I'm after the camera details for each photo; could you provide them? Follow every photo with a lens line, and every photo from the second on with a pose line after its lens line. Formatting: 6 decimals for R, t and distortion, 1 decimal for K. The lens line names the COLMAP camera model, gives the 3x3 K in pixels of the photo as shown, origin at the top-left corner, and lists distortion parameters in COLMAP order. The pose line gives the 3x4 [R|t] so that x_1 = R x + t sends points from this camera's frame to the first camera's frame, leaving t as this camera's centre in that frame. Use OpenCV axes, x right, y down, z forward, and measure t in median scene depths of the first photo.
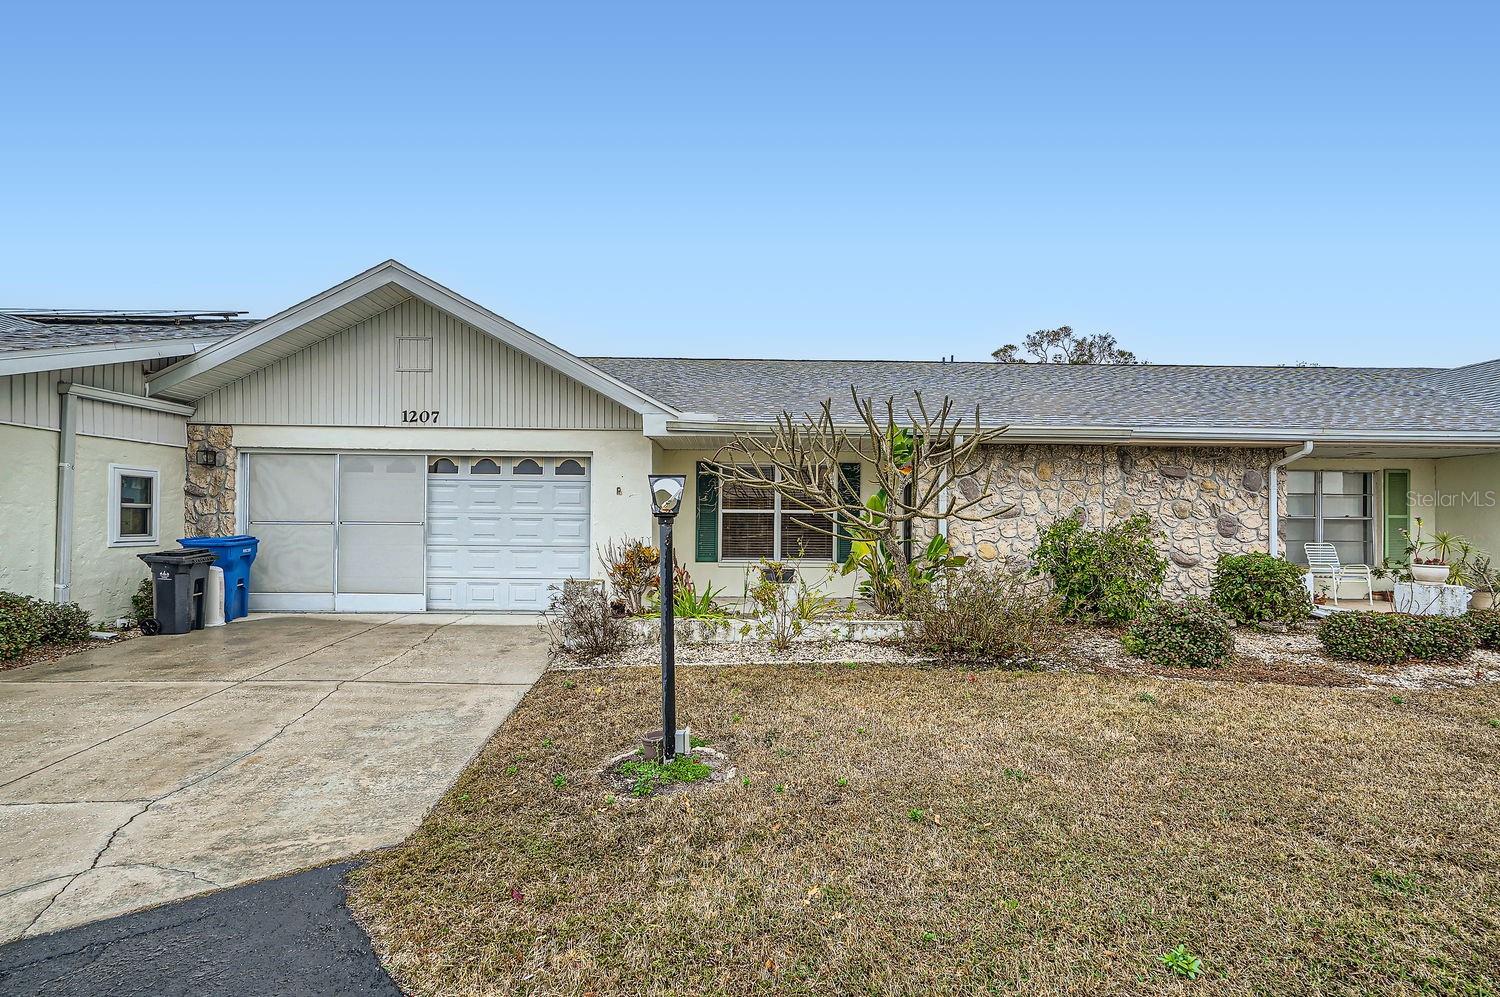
lens RADIAL K [[684.1, 0, 750.2], [0, 684.1, 485.6], [0, 0, 1]] dist [-0.002159, -0.000041]
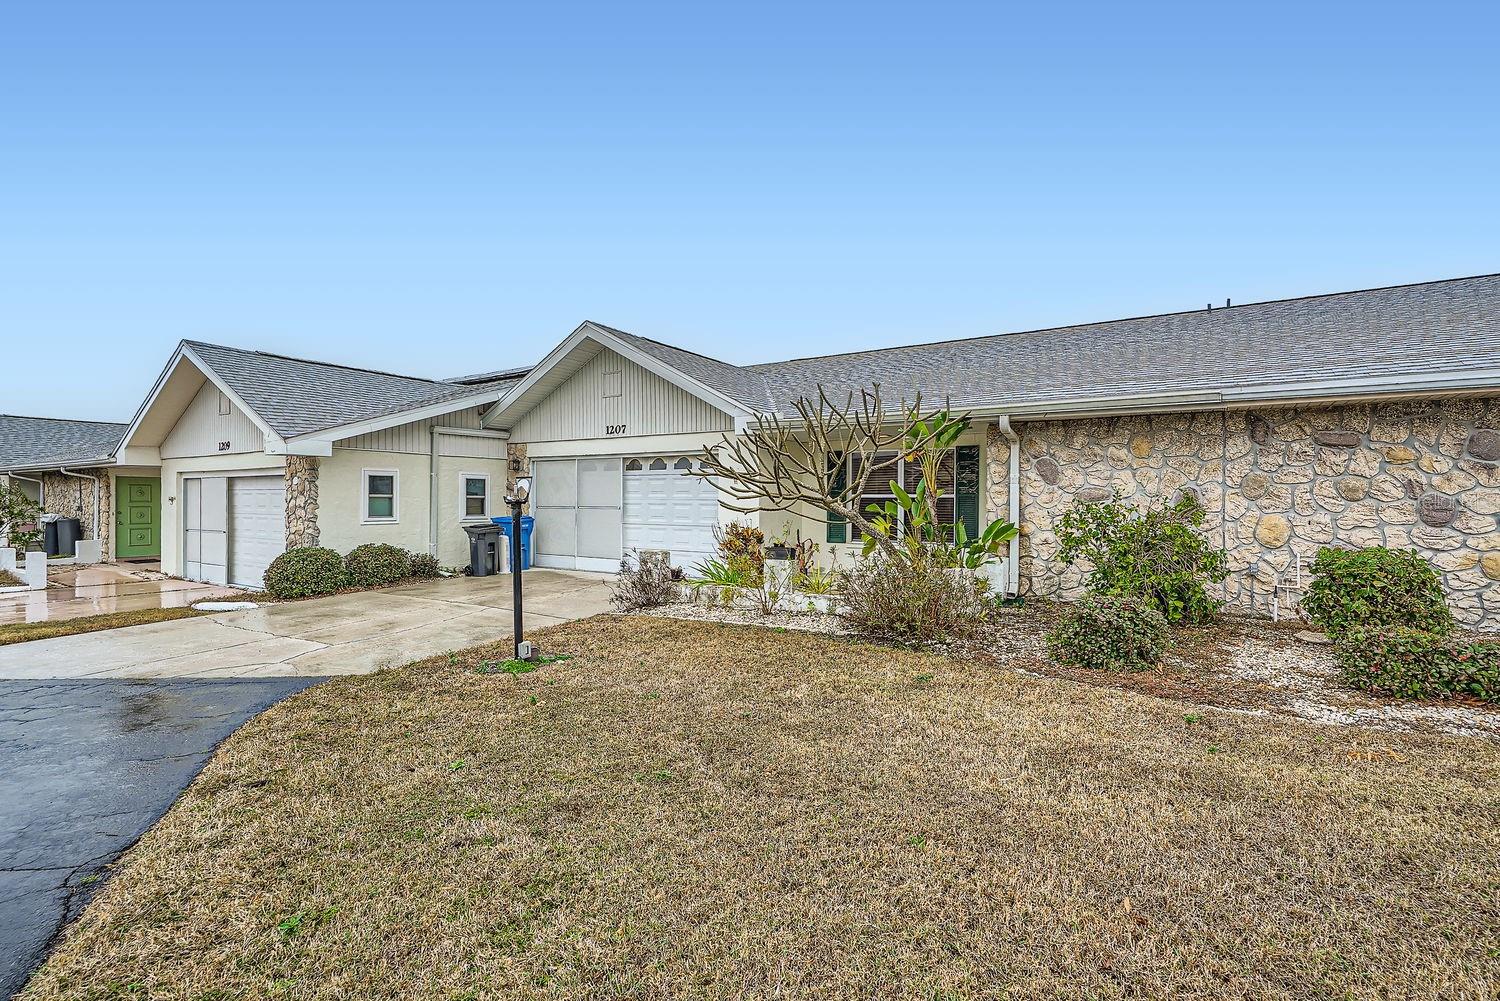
lens RADIAL K [[684.1, 0, 750.2], [0, 684.1, 487.6], [0, 0, 1]] dist [-0.002159, -0.000041]
pose [[0.832134, -0.017016, -0.554313, 0.497885], [0.032136, 0.999329, 0.017565, -0.000459], [0.553642, -0.032430, 0.832123, 0.012274]]
